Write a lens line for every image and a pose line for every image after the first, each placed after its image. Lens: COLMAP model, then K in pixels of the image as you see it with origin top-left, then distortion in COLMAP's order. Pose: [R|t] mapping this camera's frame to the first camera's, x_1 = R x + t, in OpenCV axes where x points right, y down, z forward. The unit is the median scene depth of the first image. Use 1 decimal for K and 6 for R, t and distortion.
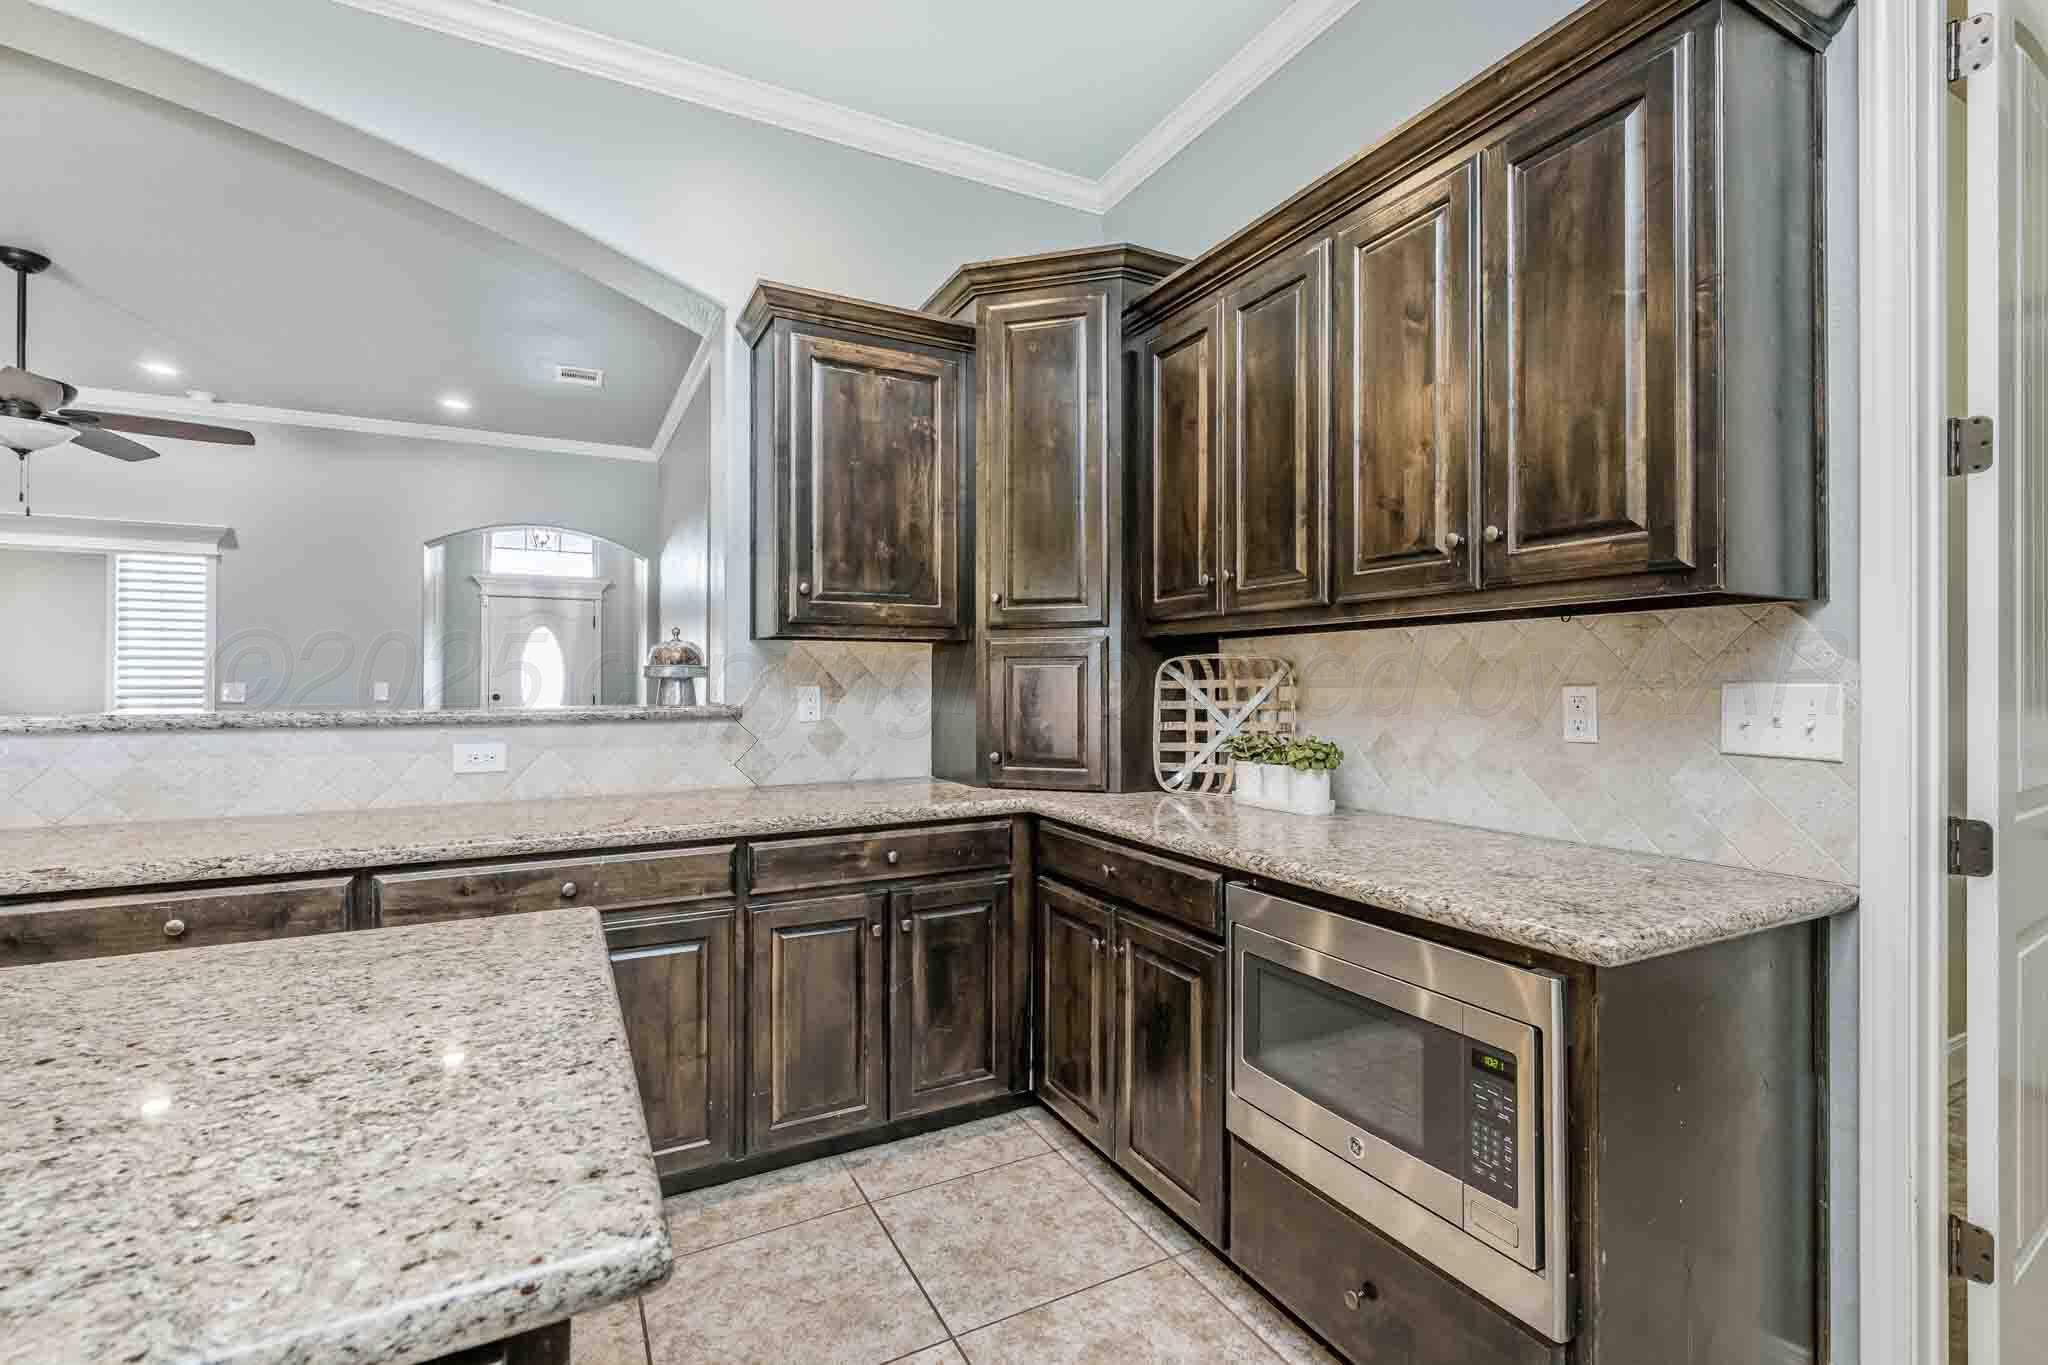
lens RADIAL K [[903.2, 0, 1015.9], [0, 903.2, 676.6], [0, 0, 1]] dist [0.000861, 0.000075]
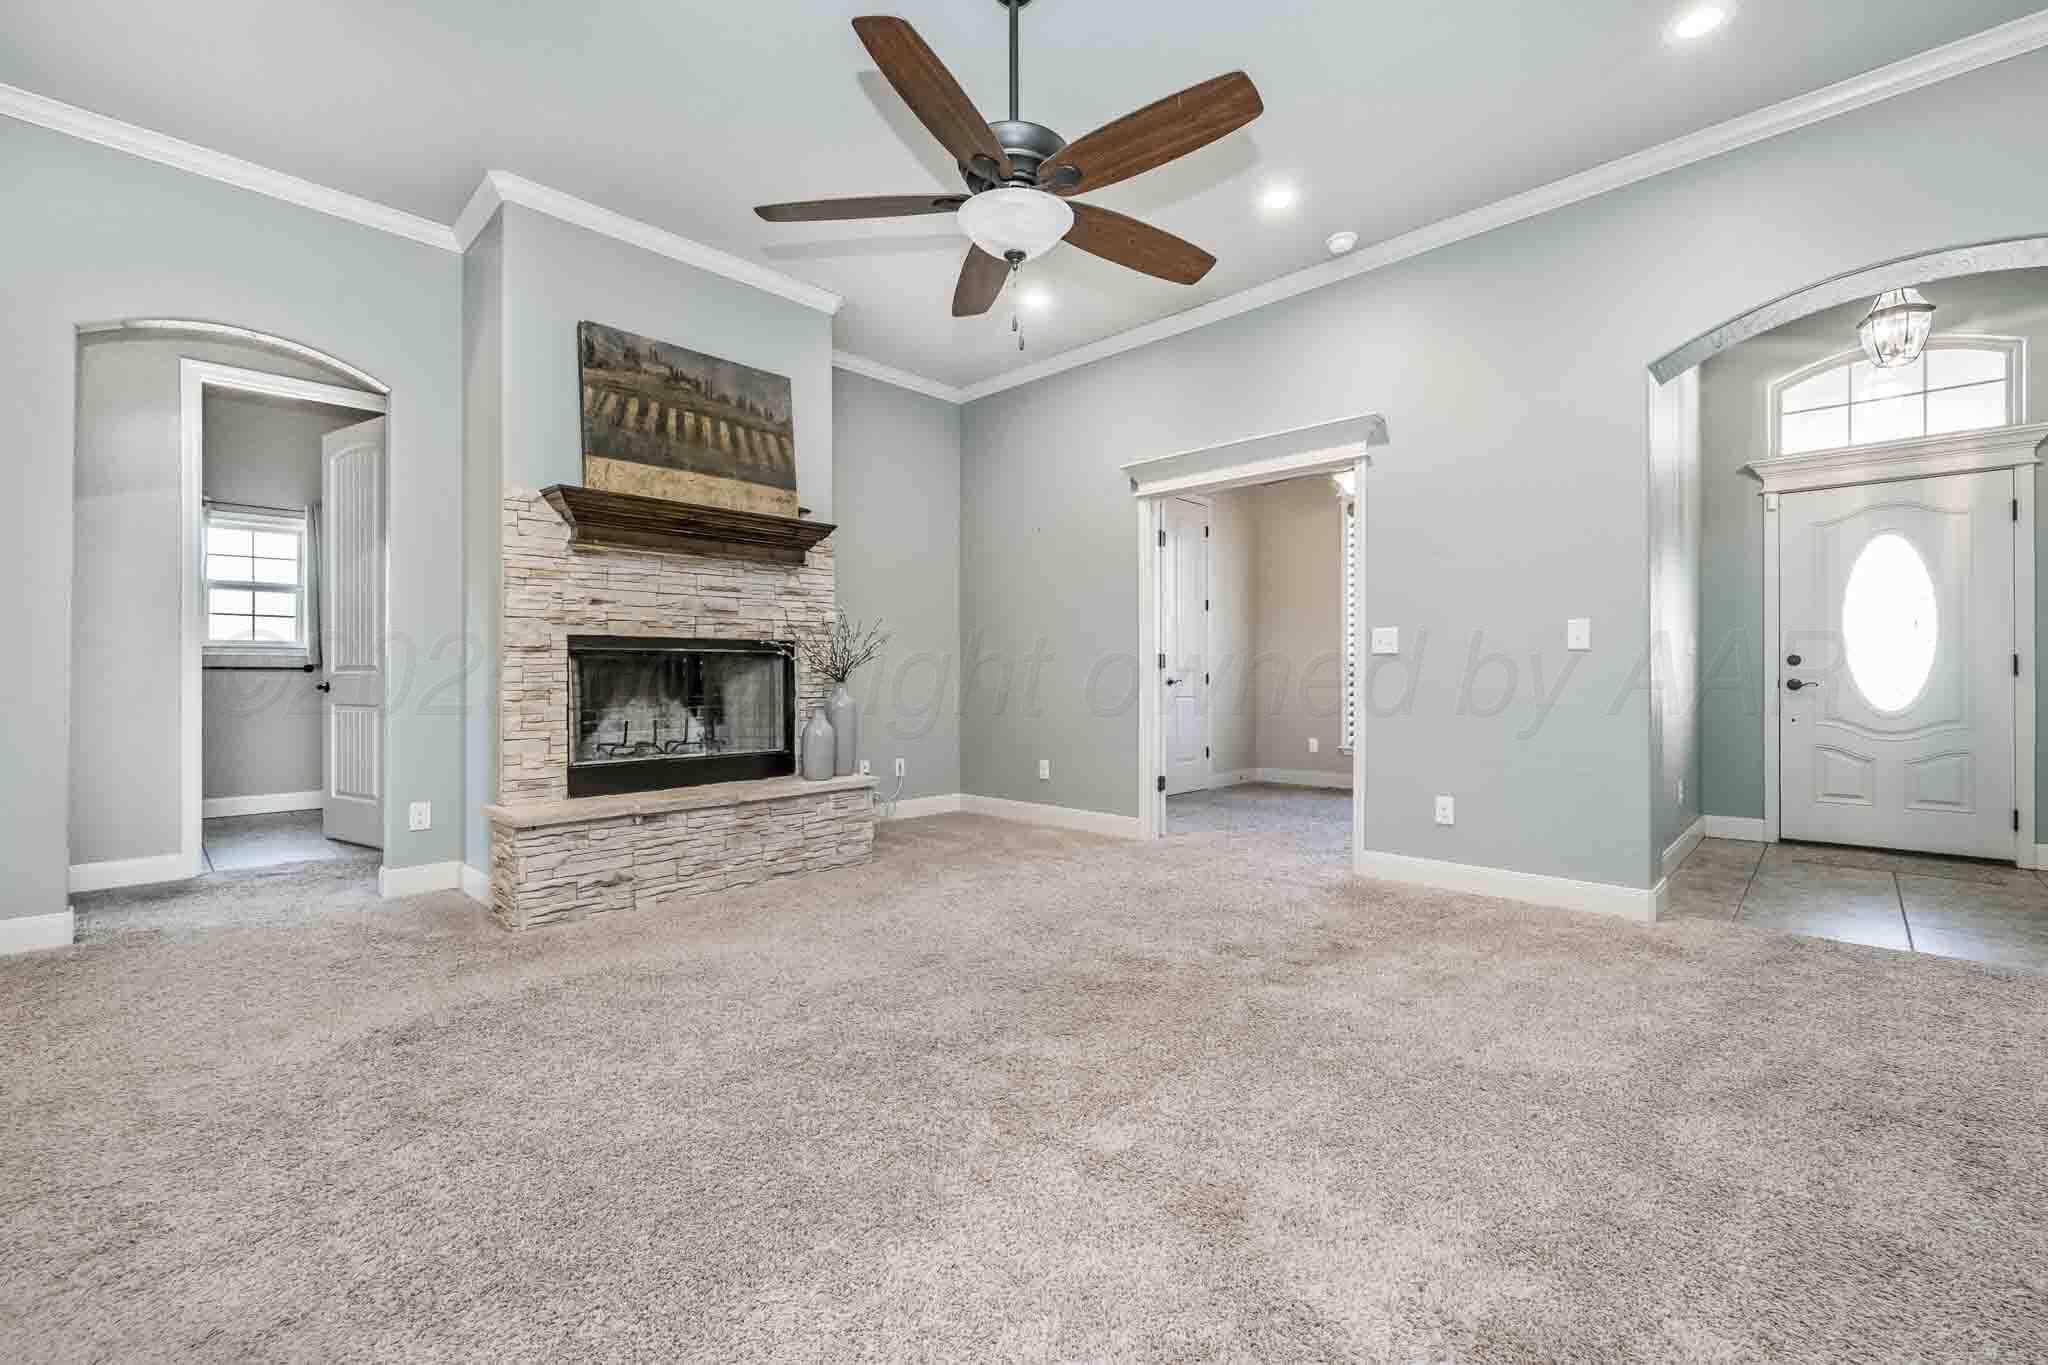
lens RADIAL K [[903.2, 0, 1030.9], [0, 903.2, 675.8], [0, 0, 1]] dist [0.000861, 0.000075]
pose [[0.340333, -0.004043, -0.940296, -0.724355], [0.006520, 0.999977, -0.001940, 0.118879], [0.940282, -0.005471, 0.340352, 1.258982]]
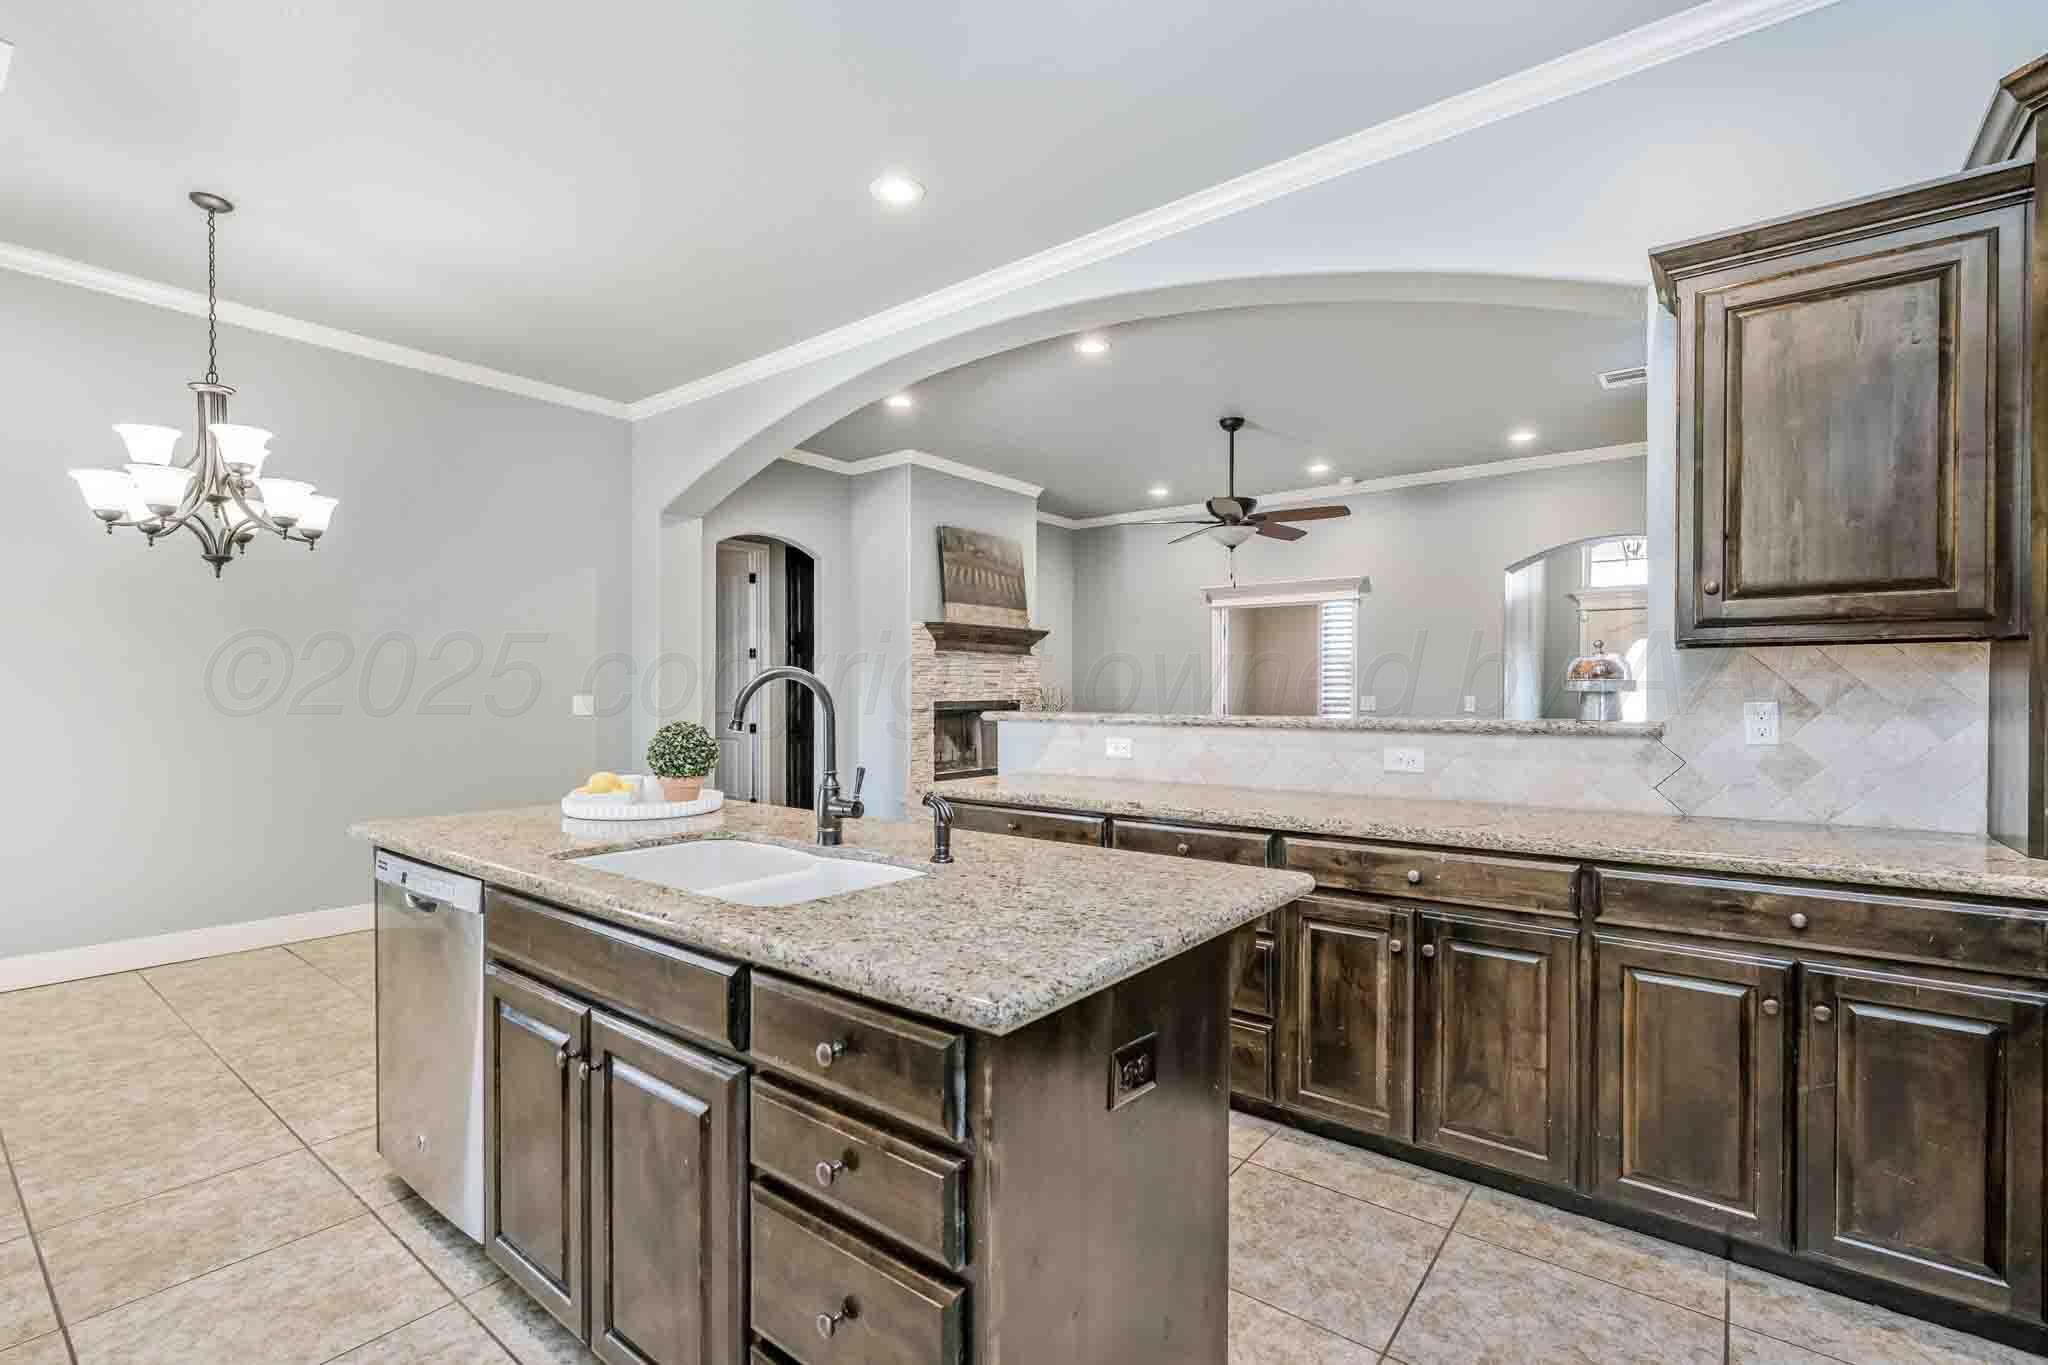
lens RADIAL K [[903.2, 0, 1045.3], [0, 903.2, 702.4], [0, 0, 1]] dist [0.000861, 0.000075]
pose [[0.424324, 0.009548, -0.905460, 0.294584], [0.003226, 0.999922, 0.012056, -0.001129], [0.905505, -0.008037, 0.424260, 0.074827]]
